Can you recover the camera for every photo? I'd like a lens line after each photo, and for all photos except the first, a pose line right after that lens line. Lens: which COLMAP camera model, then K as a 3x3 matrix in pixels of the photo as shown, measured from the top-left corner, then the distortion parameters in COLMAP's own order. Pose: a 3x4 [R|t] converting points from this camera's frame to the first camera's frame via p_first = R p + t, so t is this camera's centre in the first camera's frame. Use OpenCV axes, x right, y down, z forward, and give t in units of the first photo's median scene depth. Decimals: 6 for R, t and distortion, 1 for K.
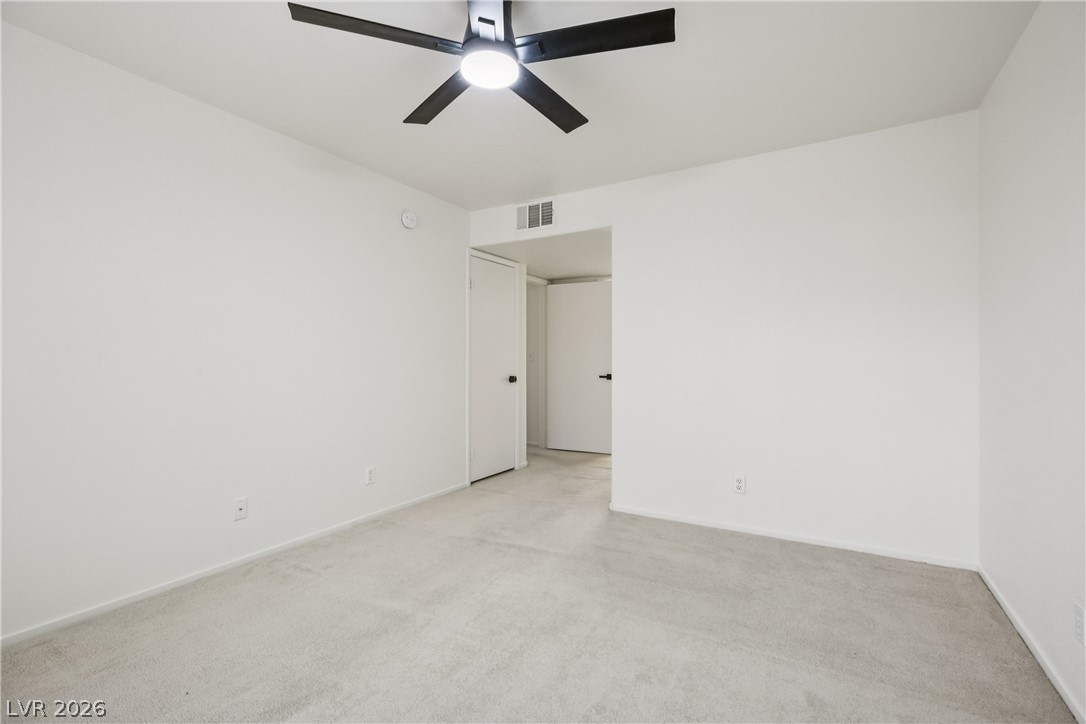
lens RADIAL K [[492.9, 0, 543.0], [0, 492.9, 362.0], [0, 0, 1]] dist [0.000410, -0.000349]
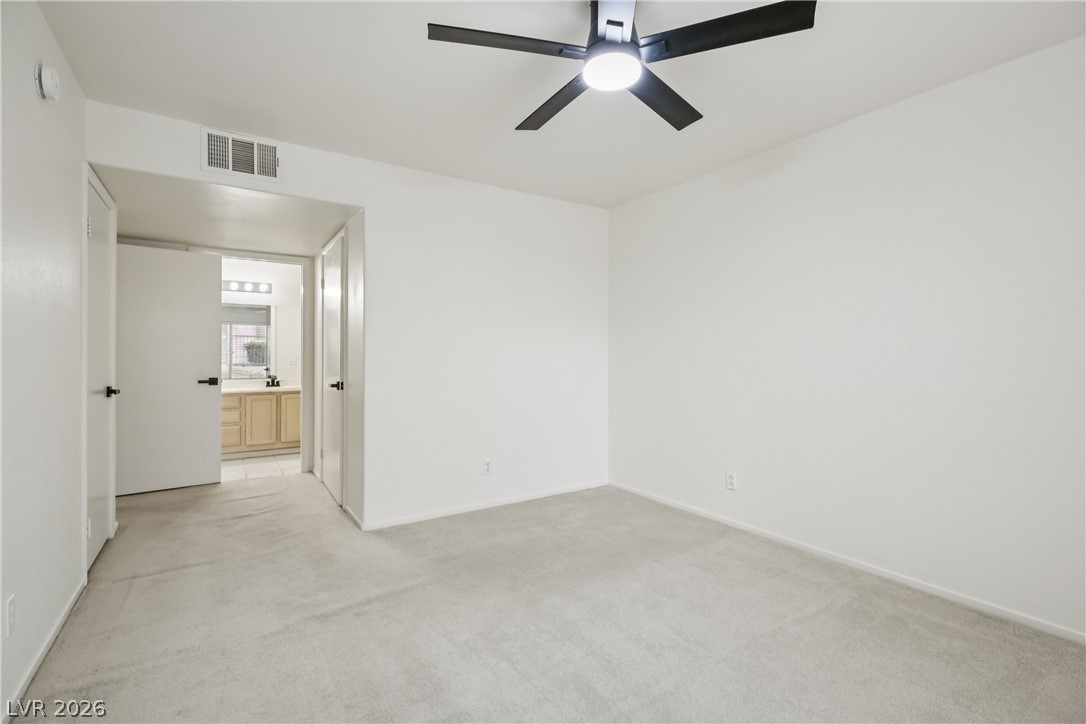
lens RADIAL K [[492.9, 0, 543.0], [0, 492.9, 362.0], [0, 0, 1]] dist [0.000410, -0.000349]
pose [[0.430907, -0.010087, 0.902340, -0.512863], [0.003284, 0.999948, 0.009610, -0.008074], [-0.902390, -0.001178, 0.430918, 0.334989]]
